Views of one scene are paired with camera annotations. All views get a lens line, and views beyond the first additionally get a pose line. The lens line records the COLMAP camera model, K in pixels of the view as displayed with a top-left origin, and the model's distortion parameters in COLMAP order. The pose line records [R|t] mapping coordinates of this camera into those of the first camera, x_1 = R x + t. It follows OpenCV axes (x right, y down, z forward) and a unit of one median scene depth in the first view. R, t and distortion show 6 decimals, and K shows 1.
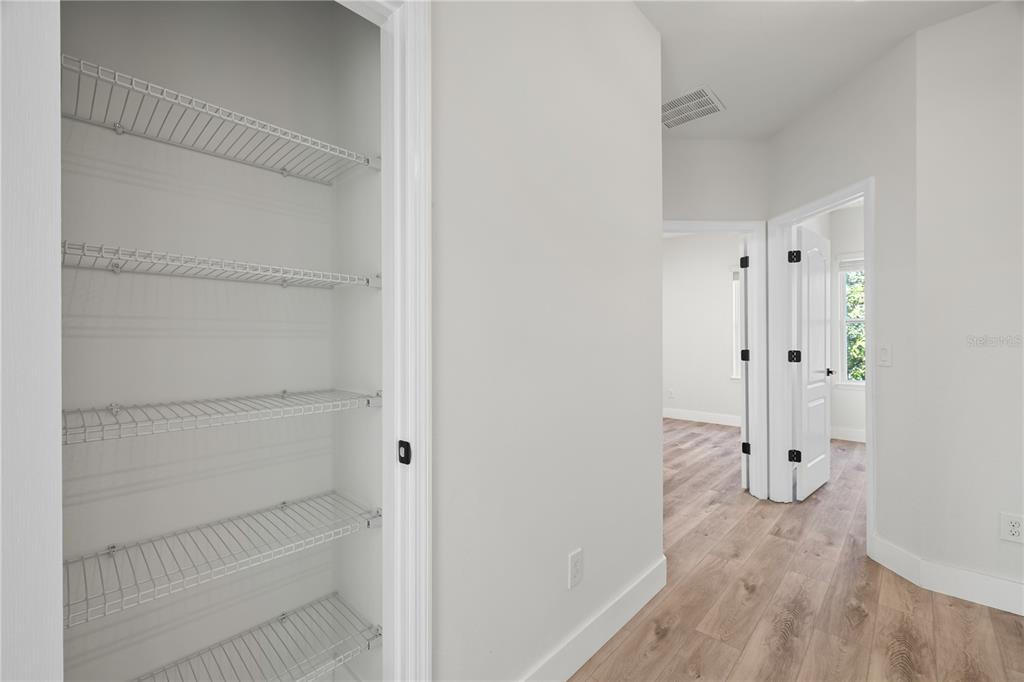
lens RADIAL K [[432.9, 0, 508.5], [0, 432.9, 337.9], [0, 0, 1]] dist [0.002233, 0.000114]
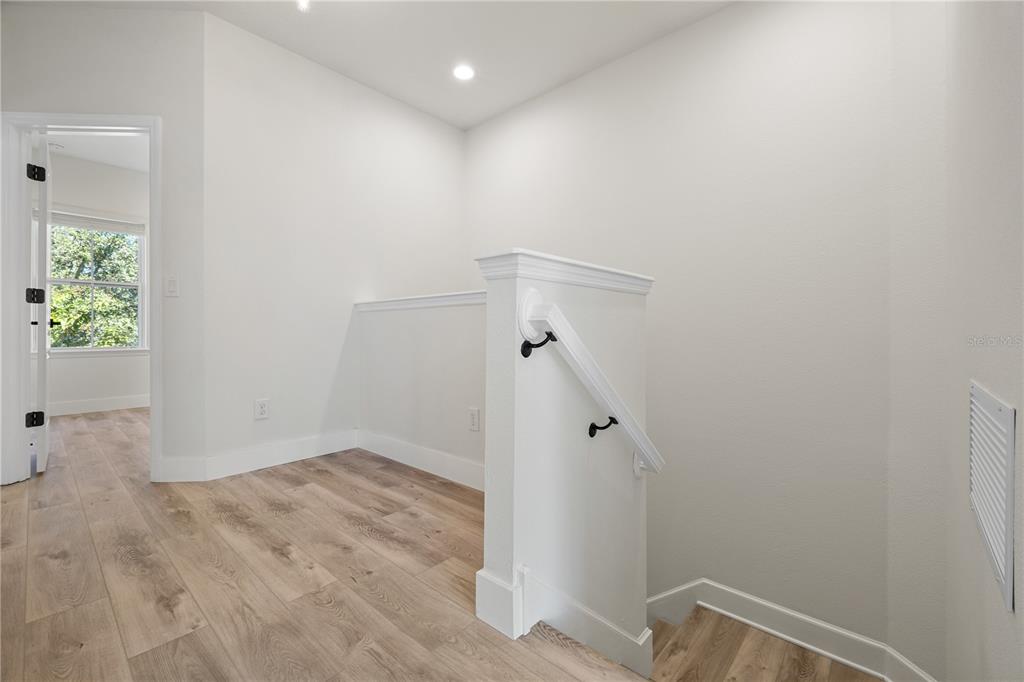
lens RADIAL K [[432.9, 0, 503.7], [0, 432.9, 336.4], [0, 0, 1]] dist [0.002233, 0.000114]
pose [[-0.015796, 0.000528, 0.999875, -0.268812], [0.002555, 0.999997, -0.000487, 0.195490], [-0.999872, 0.002547, -0.015798, 0.219454]]
